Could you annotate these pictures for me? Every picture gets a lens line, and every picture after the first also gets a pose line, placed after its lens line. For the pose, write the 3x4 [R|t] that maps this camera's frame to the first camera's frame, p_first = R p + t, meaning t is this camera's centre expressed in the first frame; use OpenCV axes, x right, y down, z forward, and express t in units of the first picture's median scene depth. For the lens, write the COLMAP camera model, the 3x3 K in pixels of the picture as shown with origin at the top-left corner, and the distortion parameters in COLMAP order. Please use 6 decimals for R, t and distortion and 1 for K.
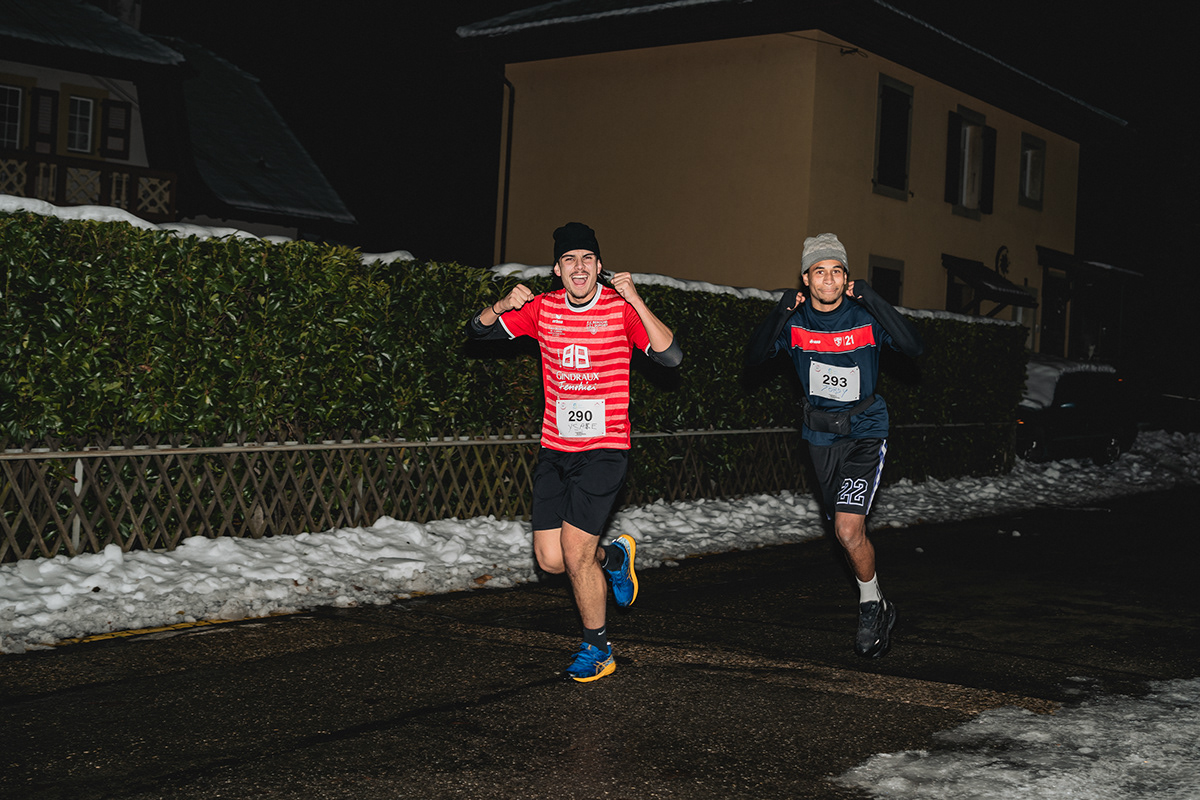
lens RADIAL K [[1307.1, 0, 521.3], [0, 1307.1, 366.4], [0, 0, 1]] dist [0.002005, -0.003625]
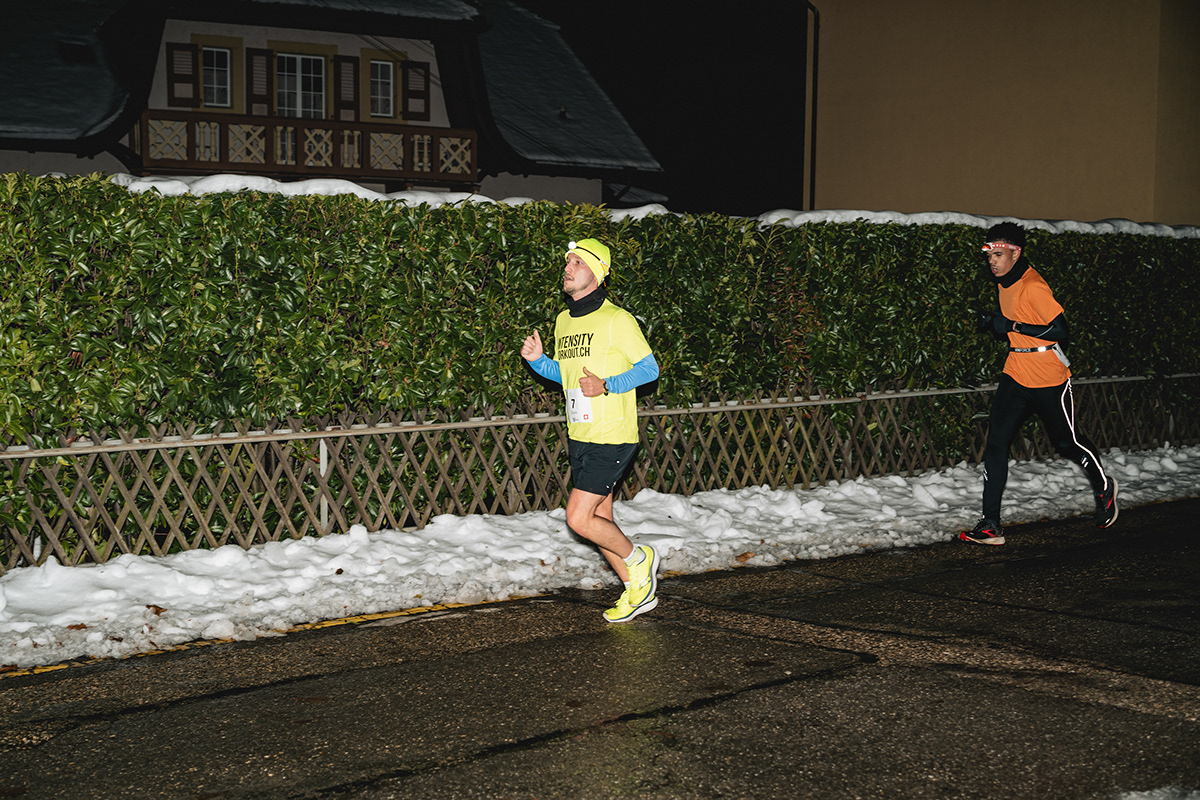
lens RADIAL K [[1322.1, 0, 600.0], [0, 1322.1, 400.0], [0, 0, 1]] dist [0.008442, -0.060758]
pose [[0.974695, -0.026065, -0.222014, 0.080447], [0.041504, 0.997011, 0.065161, -0.013442], [0.219652, -0.072727, 0.972864, 0.071711]]
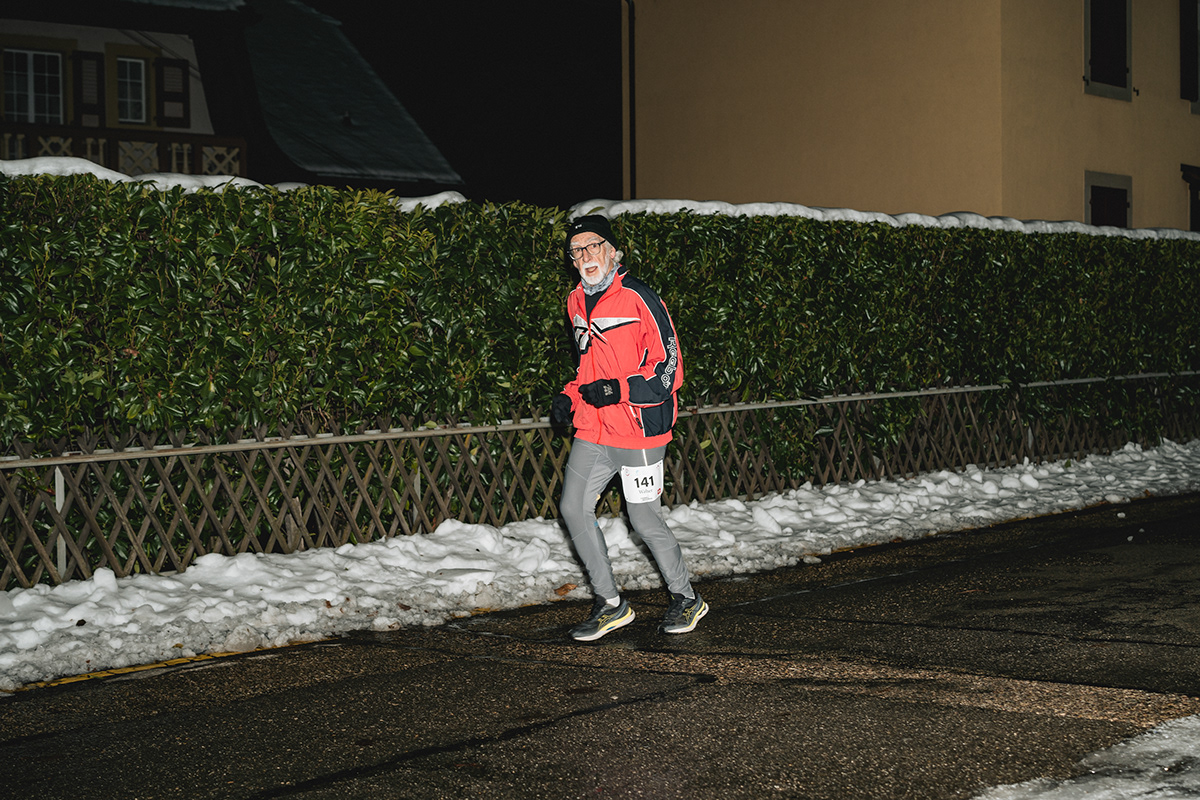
lens RADIAL K [[1512.5, 0, 594.8], [0, 1512.5, 404.0], [0, 0, 1]] dist [0.006332, -0.015908]
pose [[0.993515, -0.061387, -0.095703, 0.083794], [0.063964, 0.997662, 0.024085, 0.027330], [0.094001, -0.030050, 0.995119, 0.077102]]
